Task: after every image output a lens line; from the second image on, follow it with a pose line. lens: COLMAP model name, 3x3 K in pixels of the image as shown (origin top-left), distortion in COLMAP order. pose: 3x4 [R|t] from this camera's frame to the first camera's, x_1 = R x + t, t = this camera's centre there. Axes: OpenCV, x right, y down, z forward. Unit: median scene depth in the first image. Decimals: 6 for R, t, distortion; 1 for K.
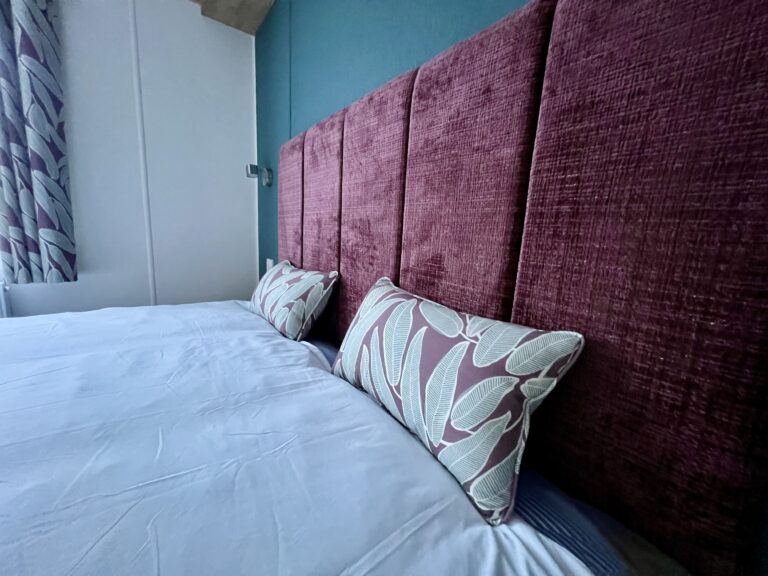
lens RADIAL K [[307.5, 0, 388.4], [0, 307.5, 292.7], [0, 0, 1]] dist [0.014280, -0.001762]
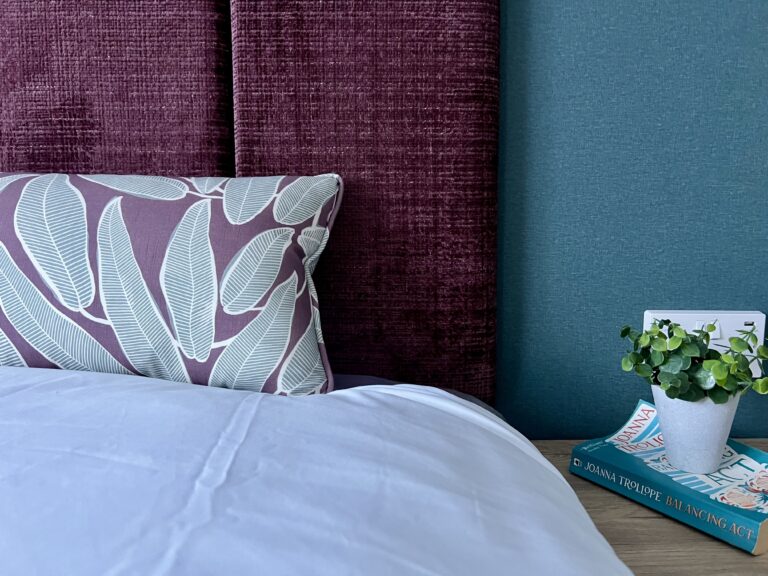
lens RADIAL K [[579.5, 0, 377.0], [0, 579.5, 284.3], [0, 0, 1]] dist [0.032478, -0.040123]
pose [[0.634305, -0.149728, 0.758445, -0.503411], [0.180537, 0.982628, 0.042997, 0.381080], [-0.751707, 0.109655, 0.650317, -0.020113]]
